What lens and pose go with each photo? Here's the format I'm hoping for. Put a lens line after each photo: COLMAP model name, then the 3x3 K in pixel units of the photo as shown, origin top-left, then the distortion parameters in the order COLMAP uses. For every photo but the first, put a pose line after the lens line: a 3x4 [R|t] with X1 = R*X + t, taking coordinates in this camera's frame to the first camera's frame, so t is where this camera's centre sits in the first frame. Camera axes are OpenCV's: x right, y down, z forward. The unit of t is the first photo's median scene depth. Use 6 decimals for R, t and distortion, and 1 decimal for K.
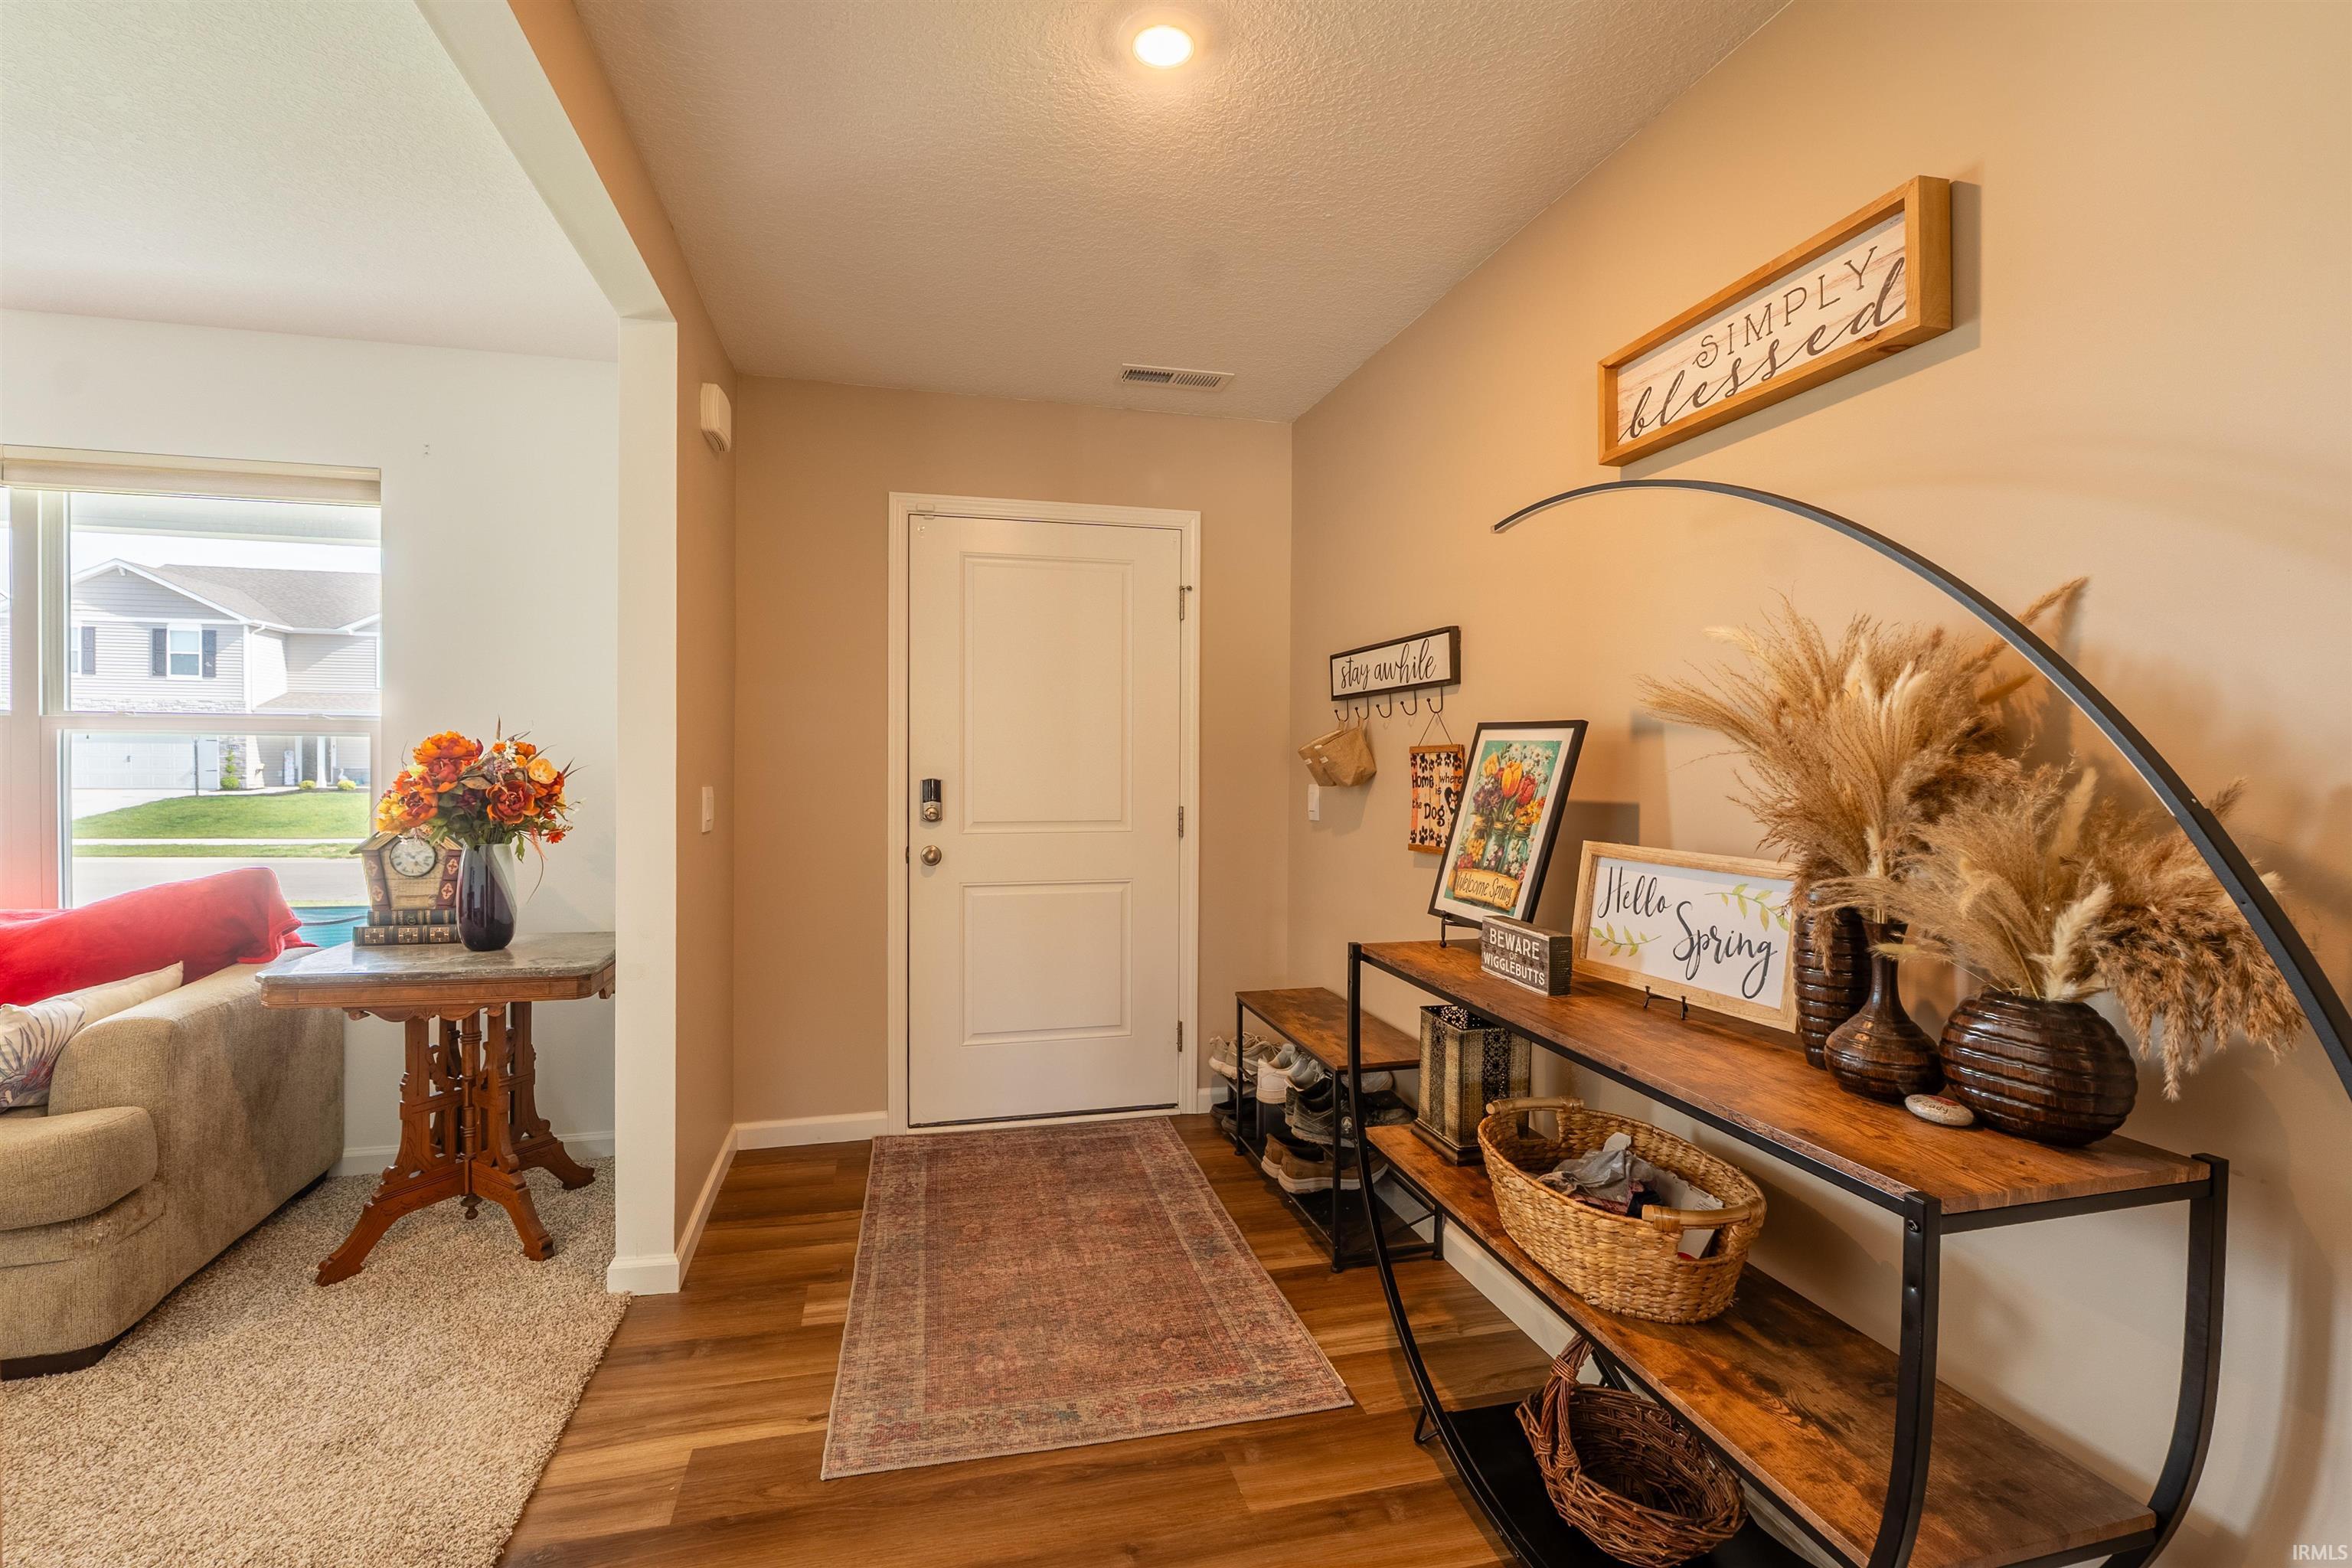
lens RADIAL K [[1011.9, 0, 1170.2], [0, 1011.9, 770.8], [0, 0, 1]] dist [-0.000033, -0.000086]
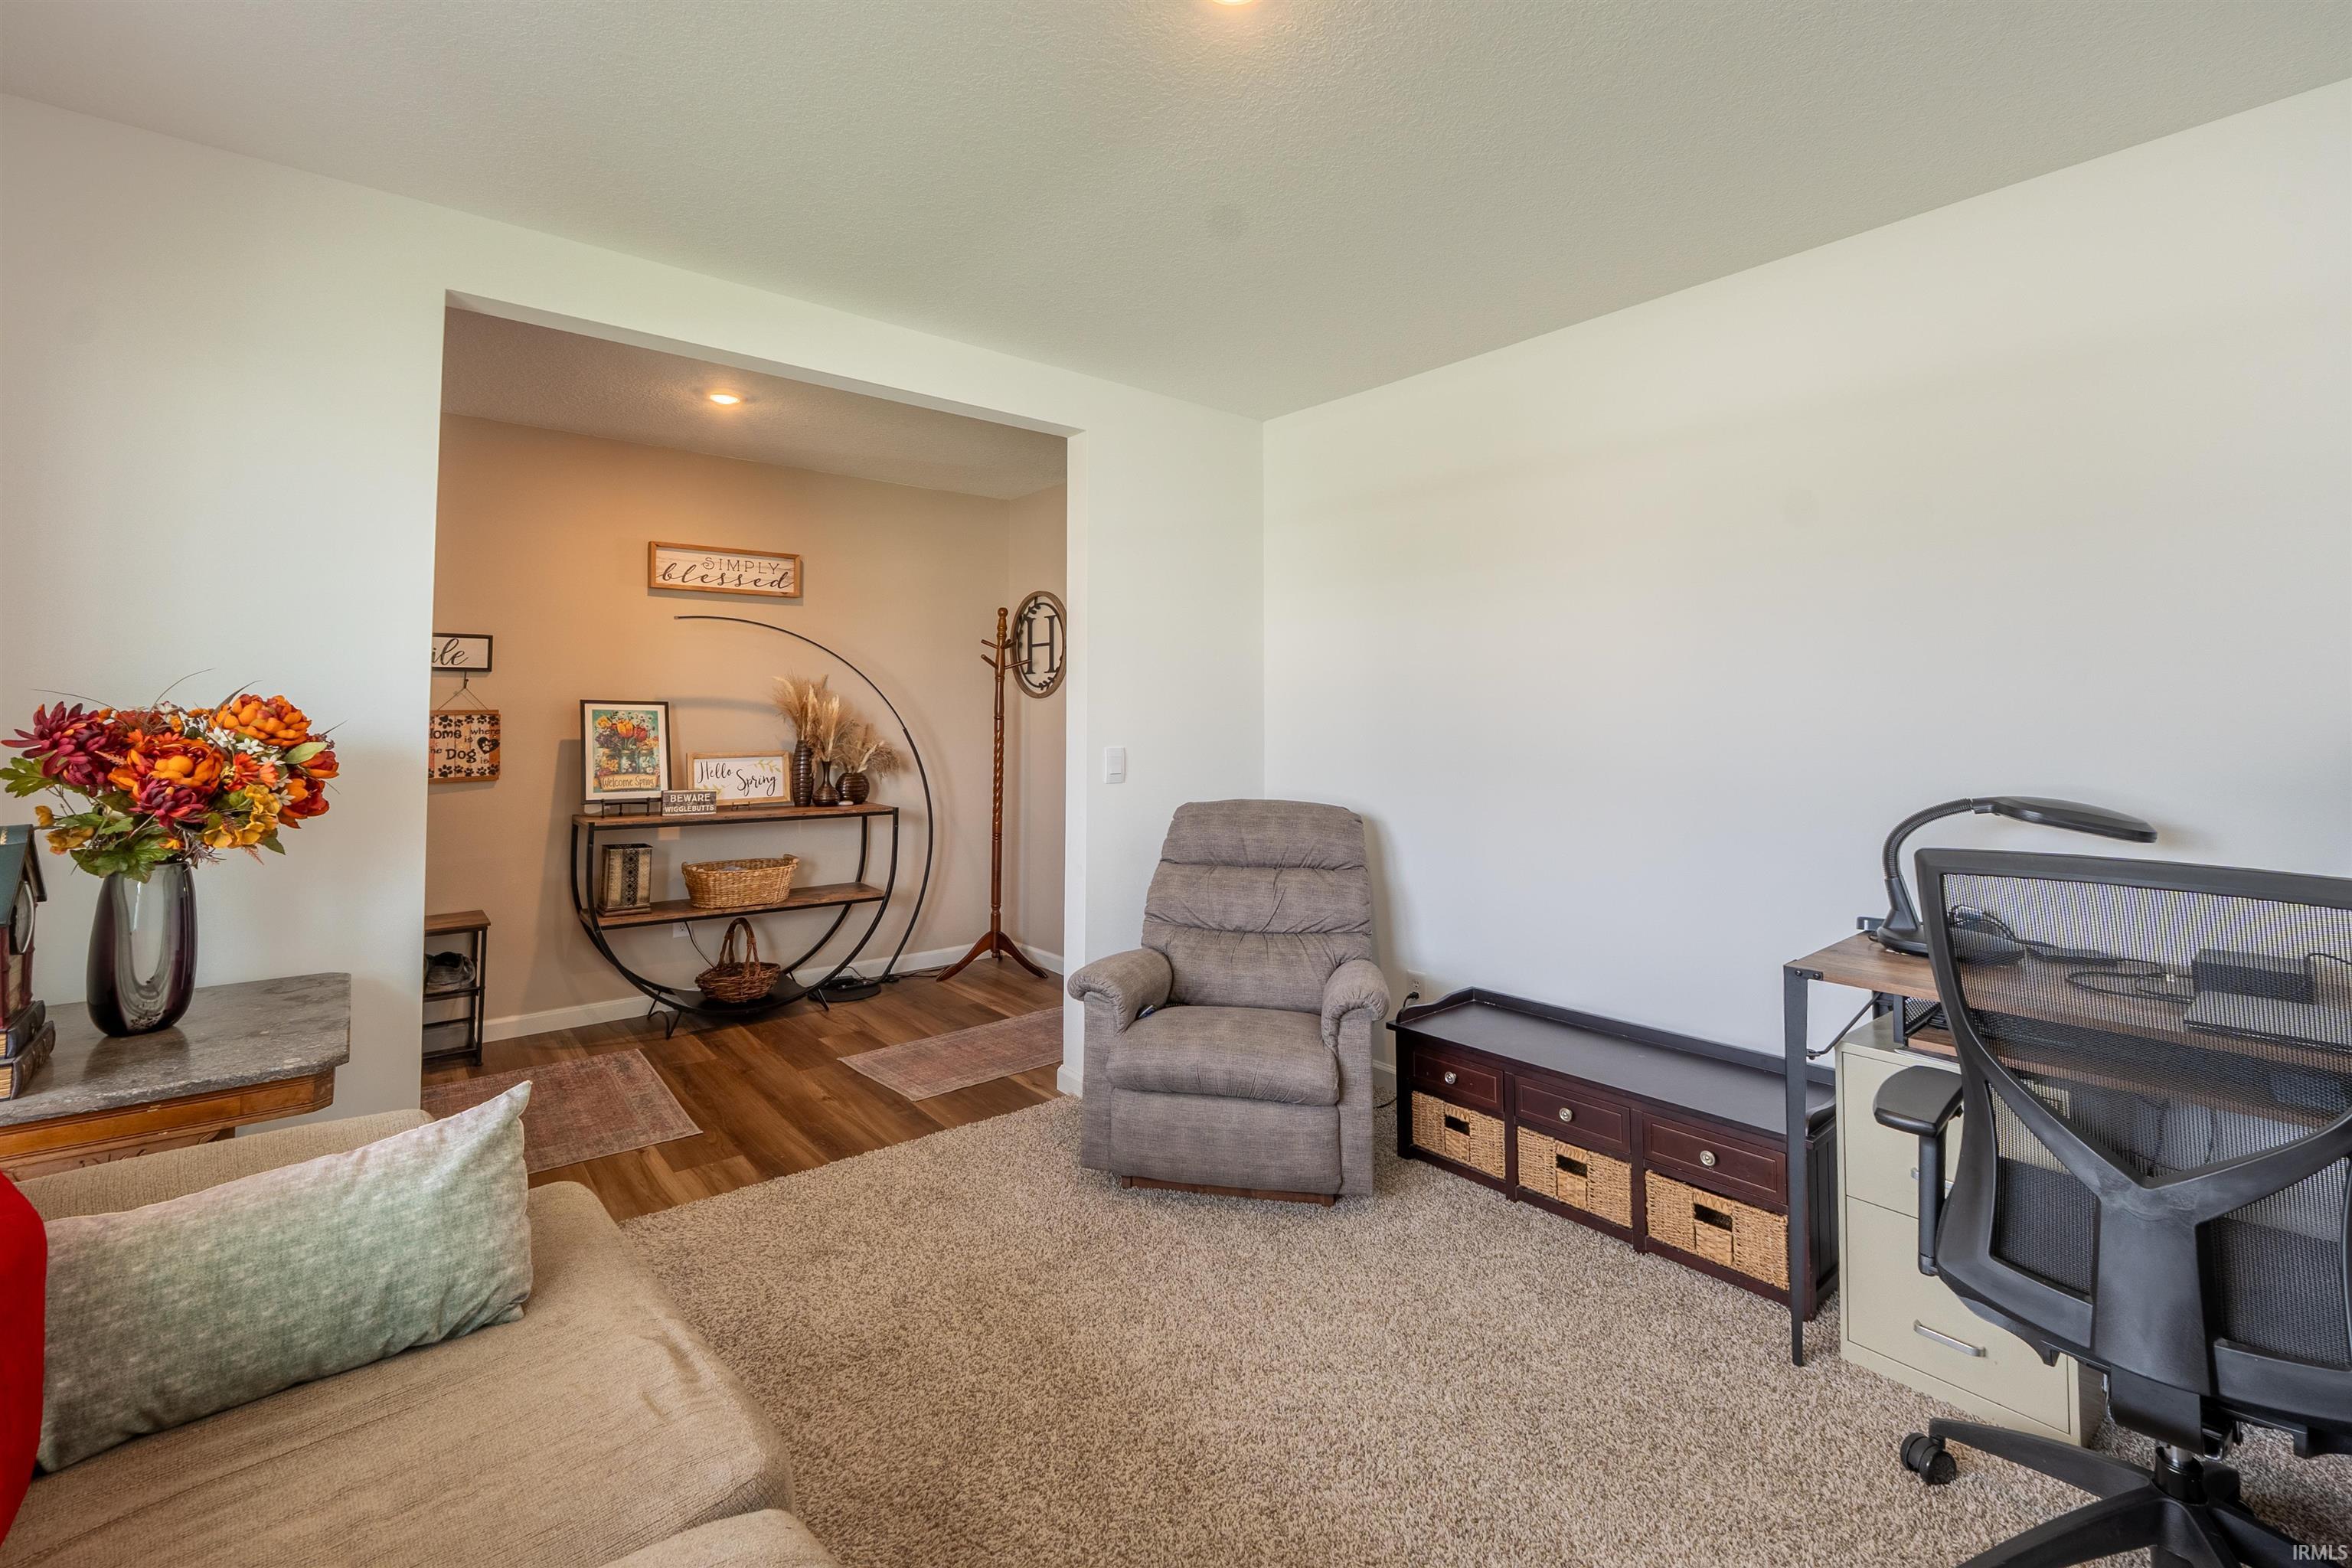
lens RADIAL K [[988.6, 0, 1178.6], [0, 988.6, 768.0], [0, 0, 1]] dist [0.000023, -0.000309]
pose [[-0.436261, -0.056940, 0.898017, -1.984155], [0.005499, 0.997809, 0.065939, -0.038967], [-0.899803, 0.033705, -0.434992, 0.878157]]
